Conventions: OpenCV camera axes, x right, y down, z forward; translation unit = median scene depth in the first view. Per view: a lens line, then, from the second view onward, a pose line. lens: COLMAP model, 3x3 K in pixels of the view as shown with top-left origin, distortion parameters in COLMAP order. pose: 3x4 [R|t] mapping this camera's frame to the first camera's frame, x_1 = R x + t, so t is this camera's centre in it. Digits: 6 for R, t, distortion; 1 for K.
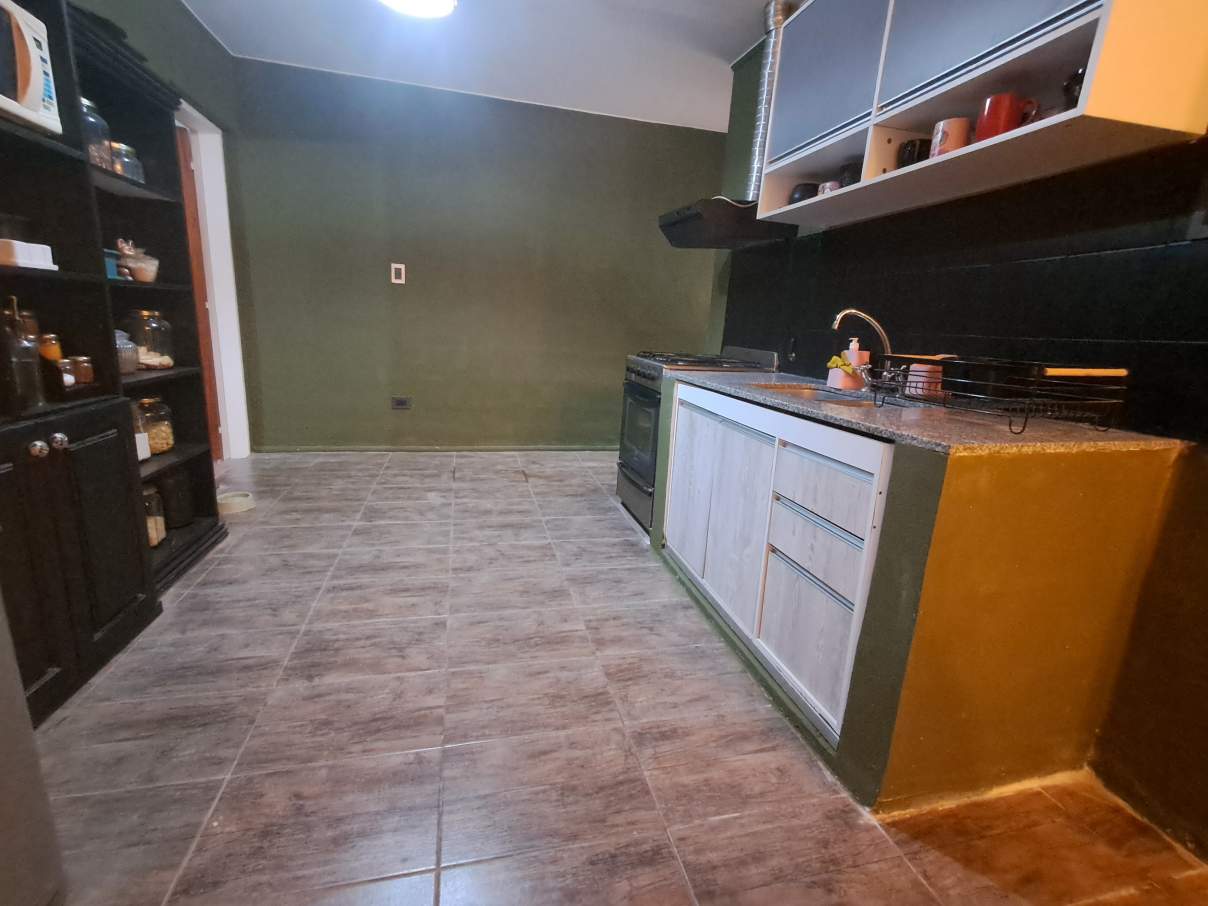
lens RADIAL K [[548.2, 0, 598.3], [0, 548.2, 453.9], [0, 0, 1]] dist [0.006709, 0.000298]
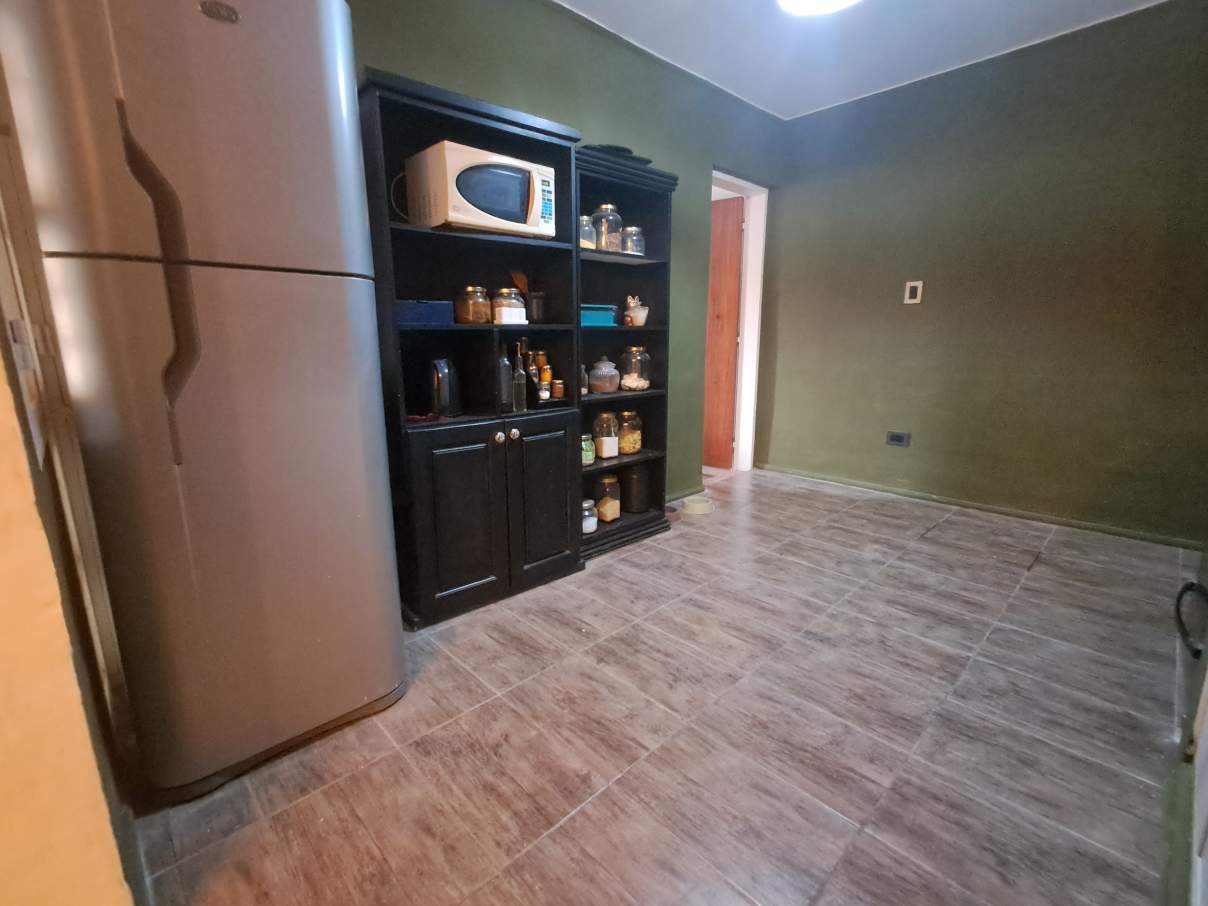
lens RADIAL K [[556.5, 0, 602.8], [0, 556.5, 446.1], [0, 0, 1]] dist [-0.002710, -0.000689]
pose [[0.491907, 0.116930, -0.862760, 0.310167], [-0.172064, 0.984452, 0.035320, -0.054196], [0.853476, 0.131076, 0.504378, 0.266112]]
